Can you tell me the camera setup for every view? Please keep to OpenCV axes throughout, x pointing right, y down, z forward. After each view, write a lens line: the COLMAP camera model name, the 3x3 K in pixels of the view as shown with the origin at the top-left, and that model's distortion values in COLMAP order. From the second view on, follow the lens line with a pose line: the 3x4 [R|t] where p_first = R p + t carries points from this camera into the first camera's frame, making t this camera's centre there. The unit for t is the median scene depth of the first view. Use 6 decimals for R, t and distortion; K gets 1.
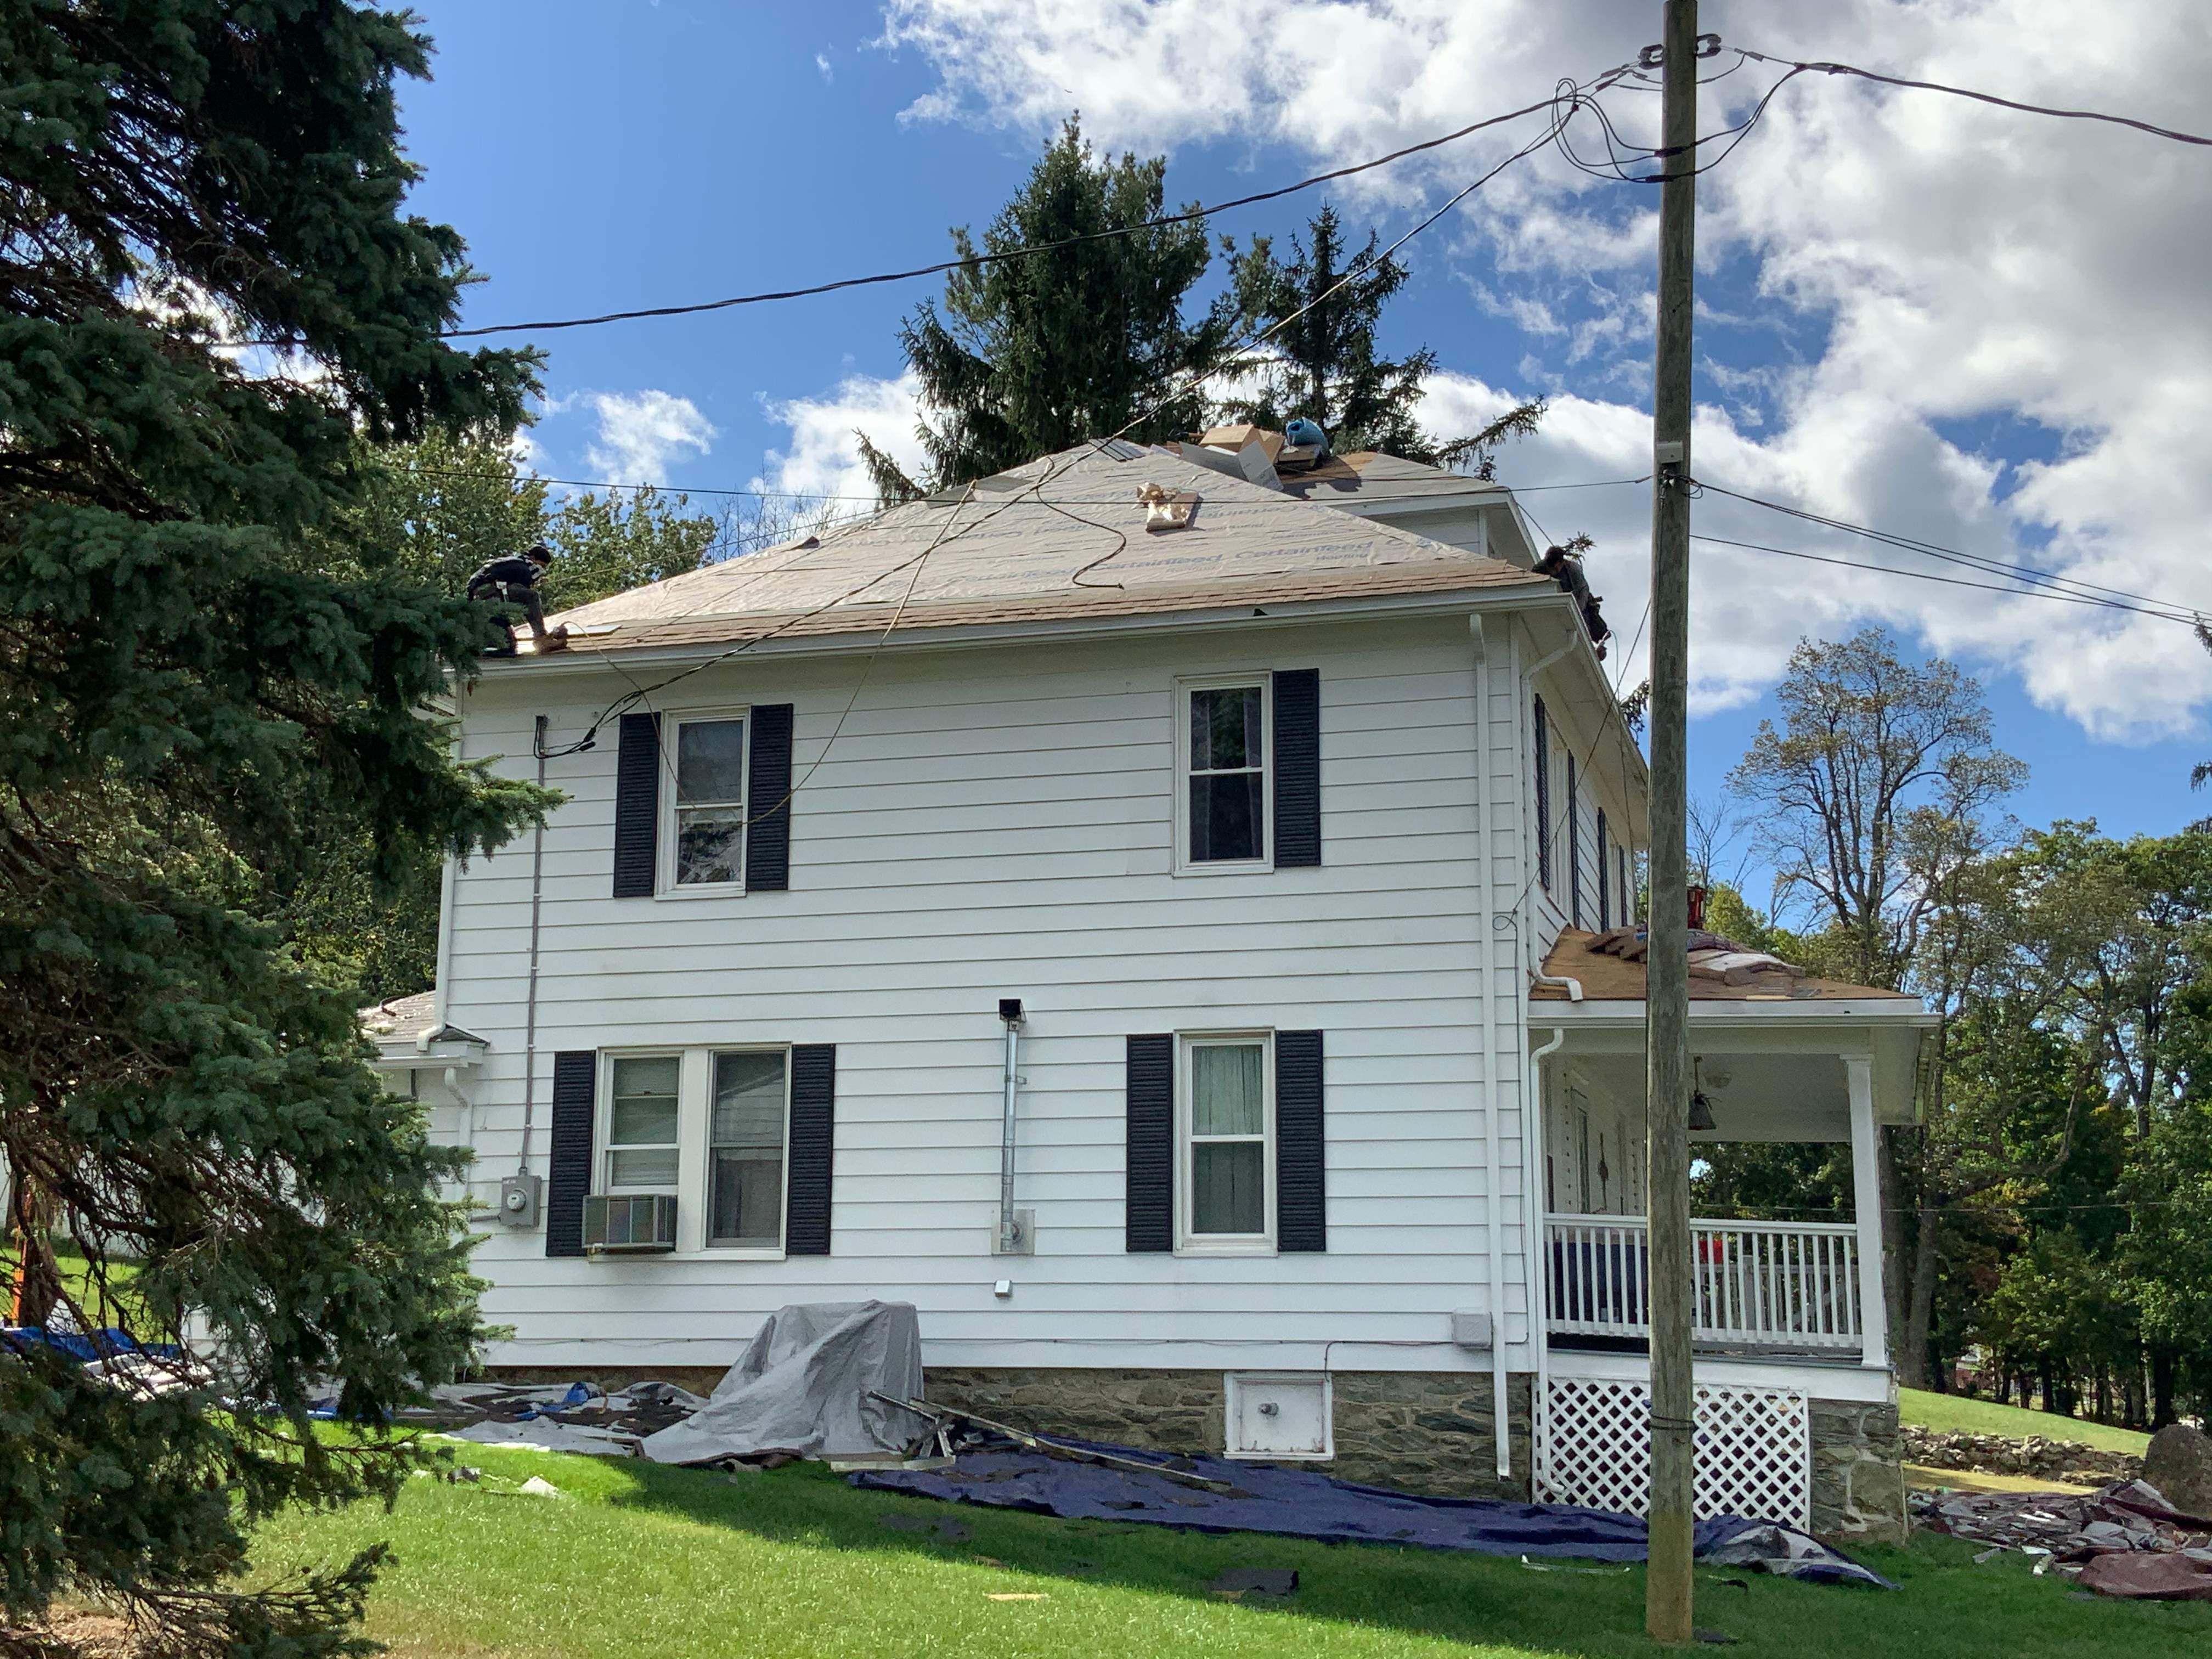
lens RADIAL K [[2627.0, 0, 1089.0], [0, 2627.0, 828.7], [0, 0, 1]] dist [0.083686, 0.000000]
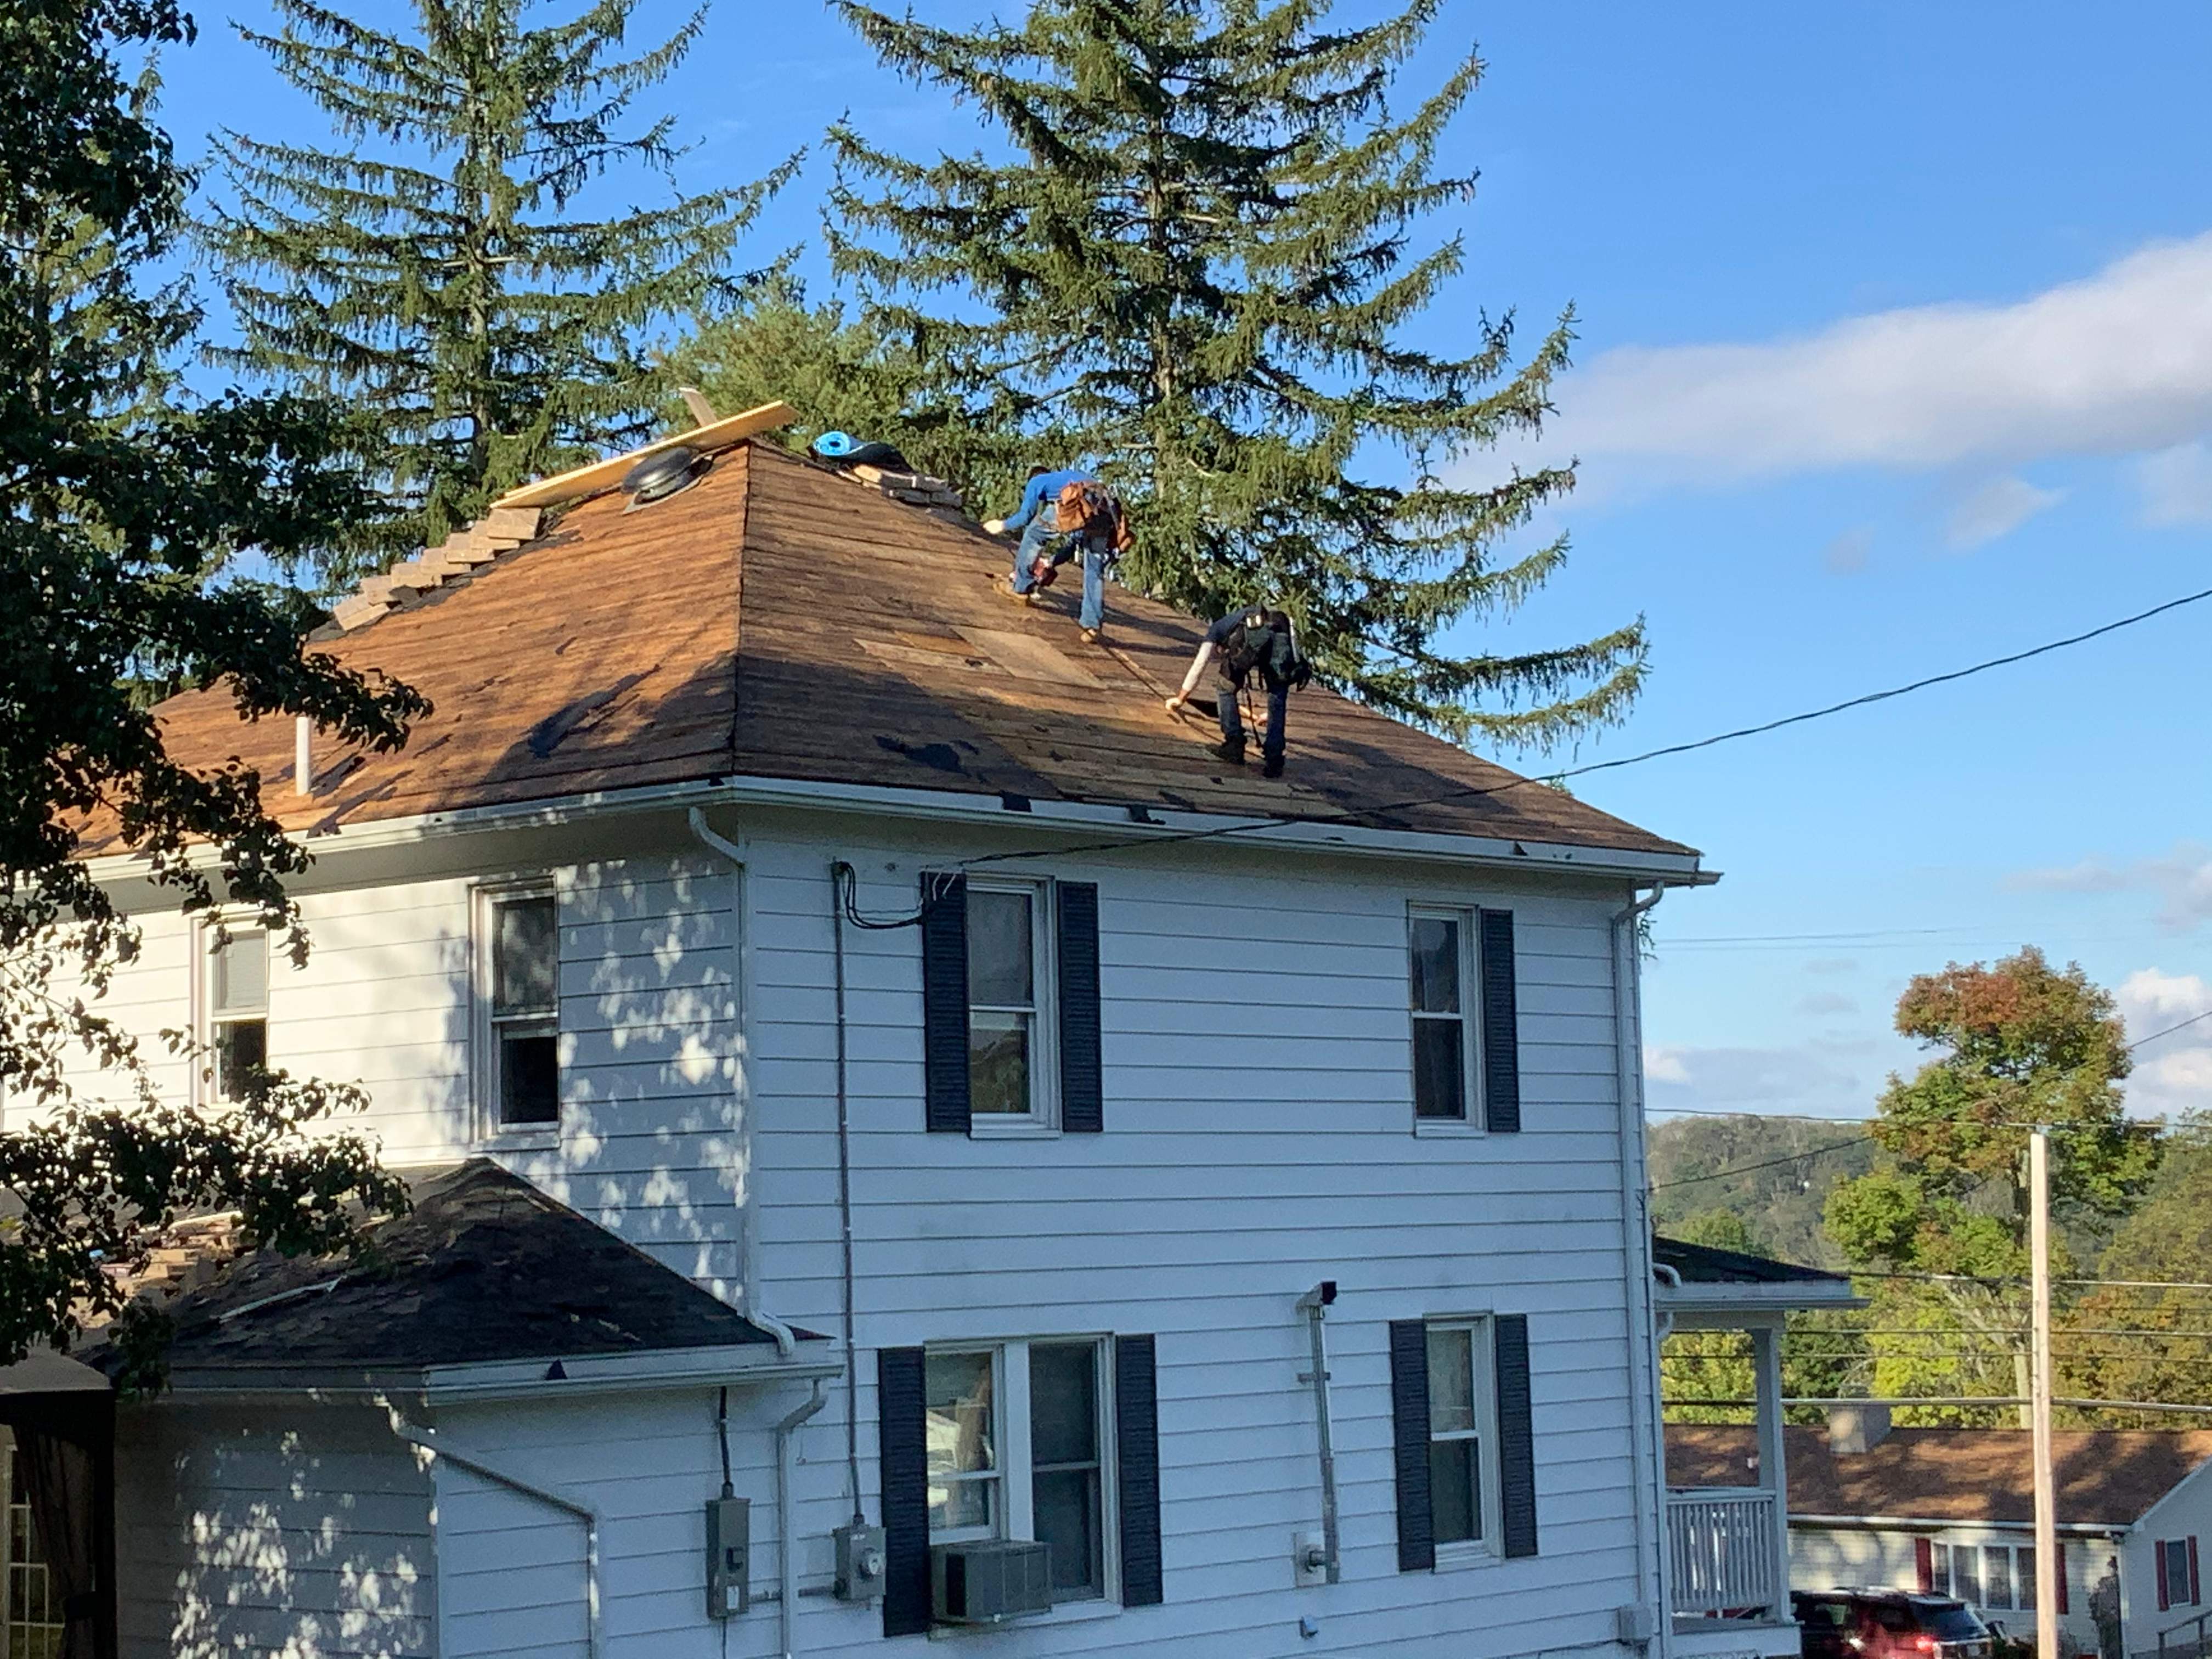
lens RADIAL K [[4251.8, 0, 1113.3], [0, 4251.8, 842.5], [0, 0, 1]] dist [0.129094, 0.000000]
pose [[0.432649, 0.065896, 0.899151, -1.269581], [-0.144706, 0.989470, -0.002887, -0.058897], [-0.889874, -0.128864, 0.437629, 0.476555]]
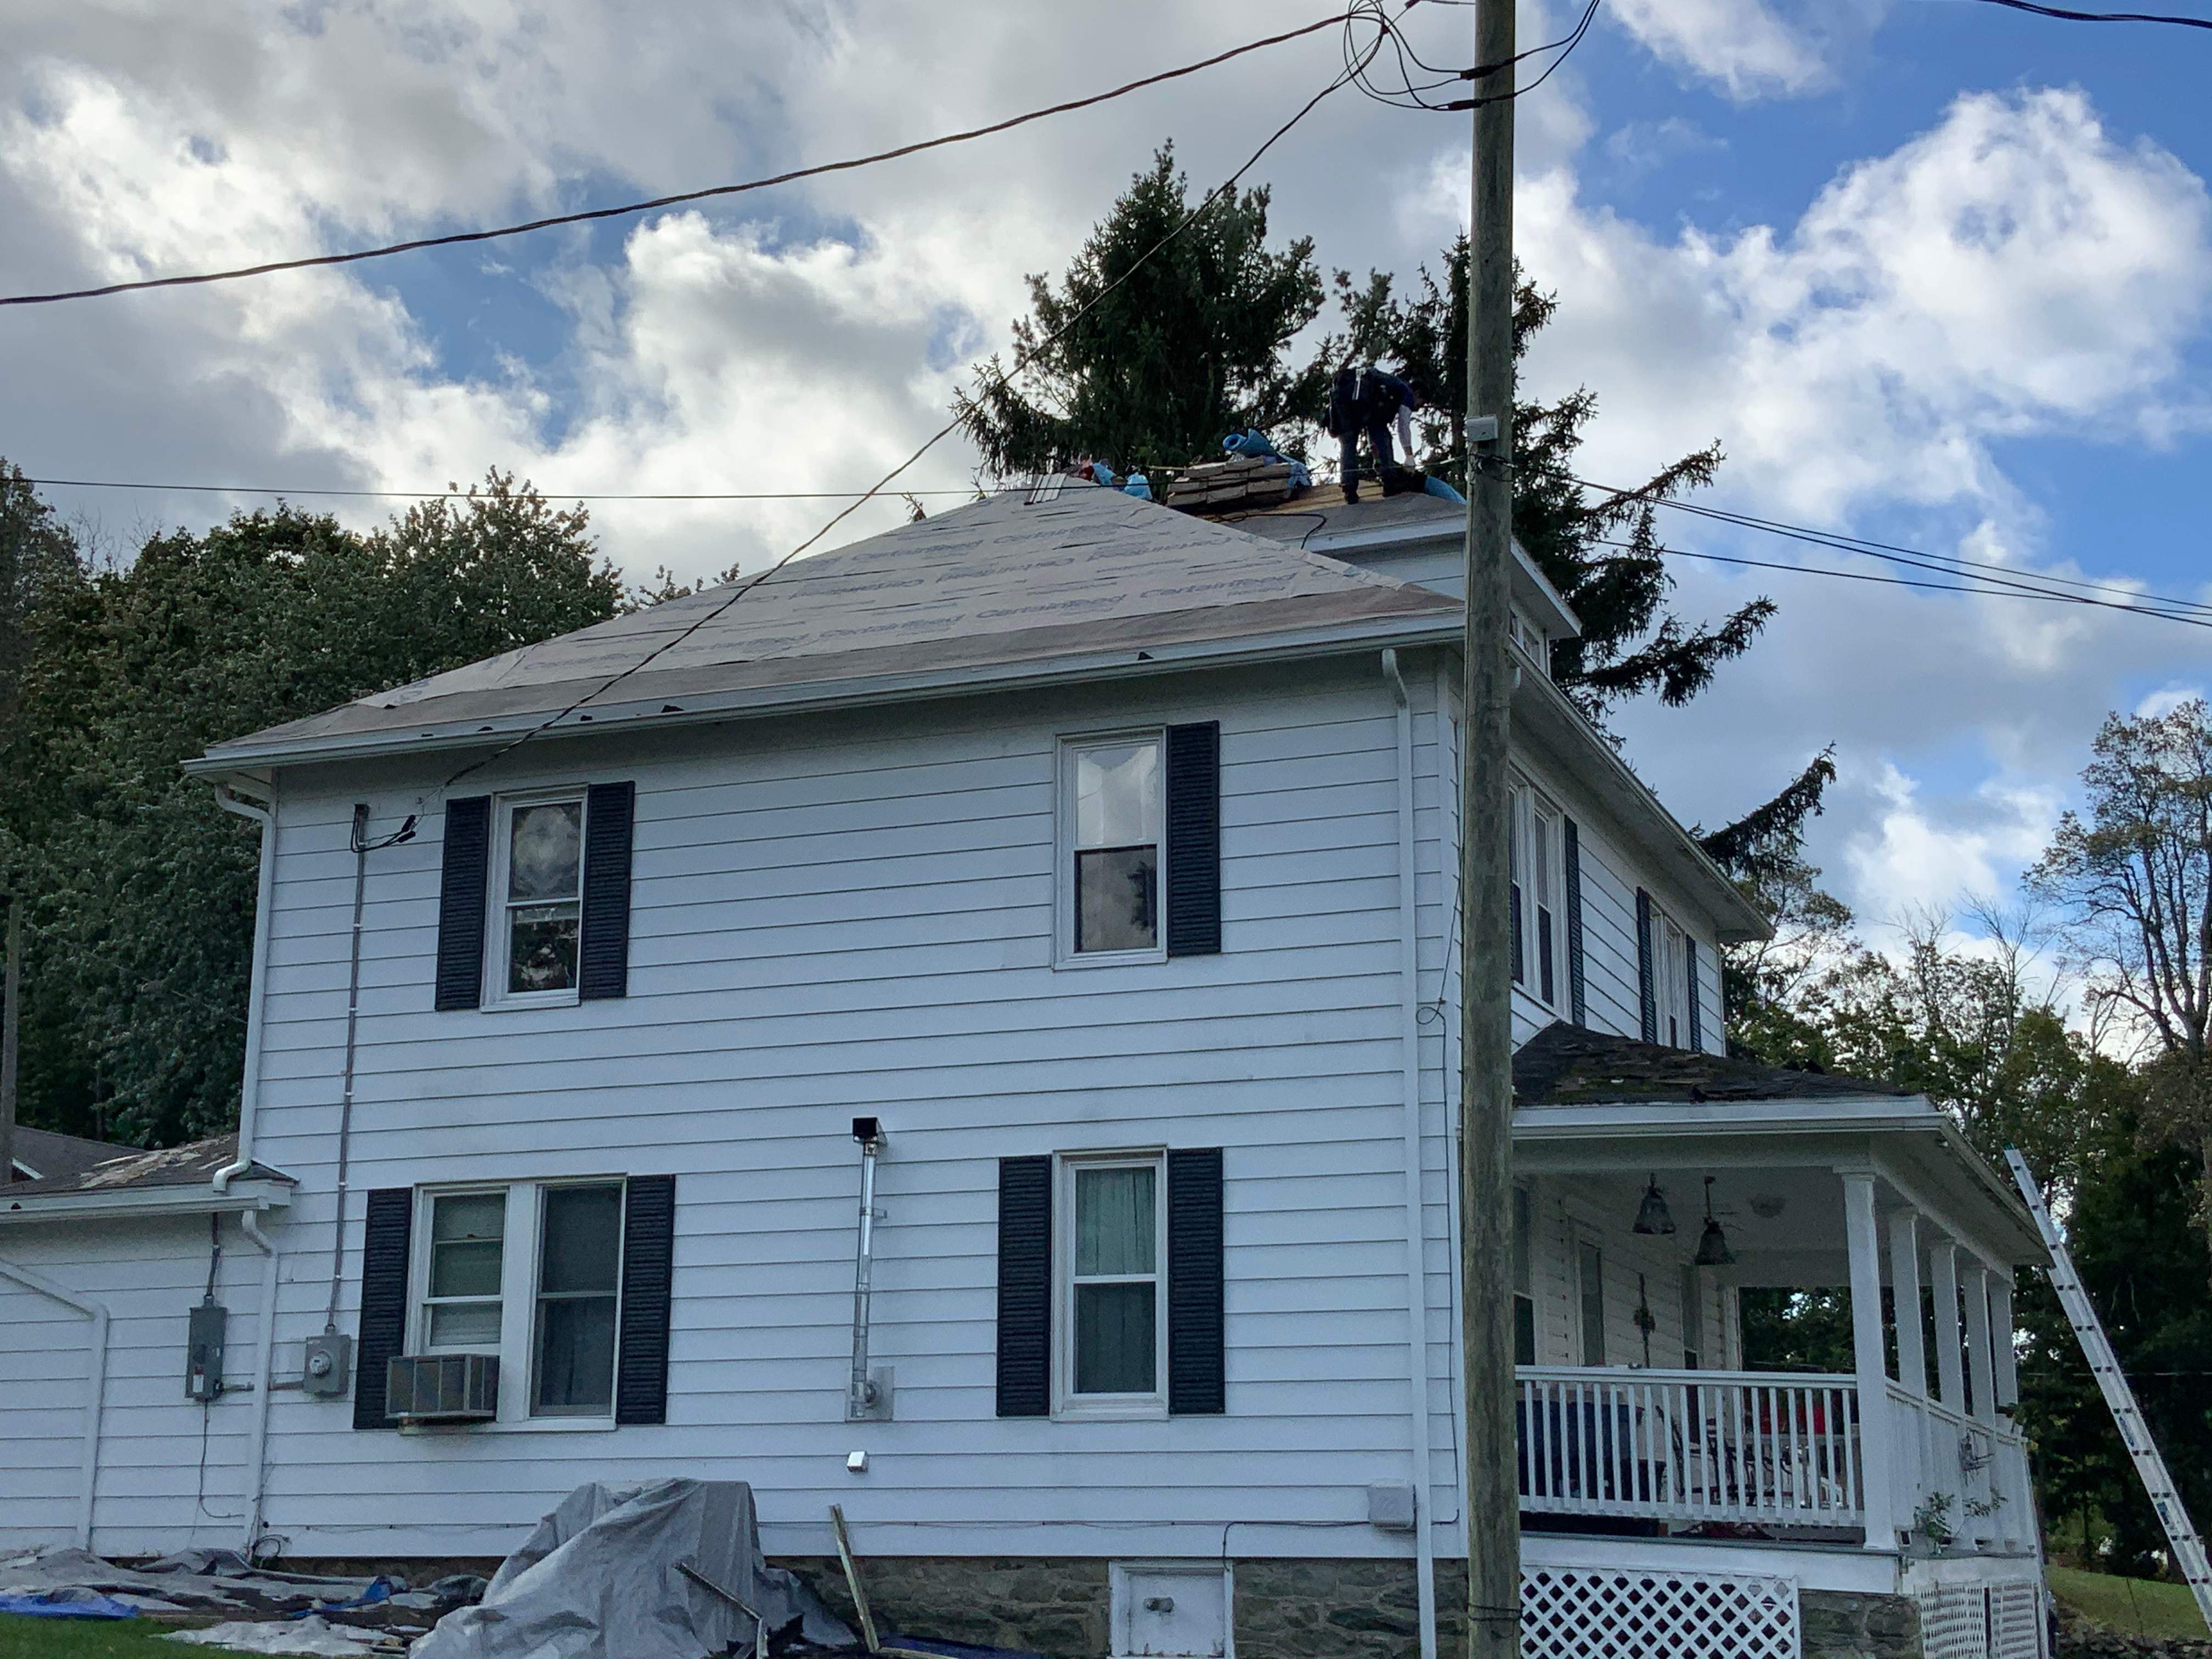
lens RADIAL K [[2923.6, 0, 1084.0], [0, 2923.6, 829.7], [0, 0, 1]] dist [0.081563, 0.000000]
pose [[0.995639, -0.024636, -0.089974, 0.126149], [0.020507, 0.998706, -0.046529, 0.016873], [0.091004, 0.044481, 0.994857, 0.058229]]
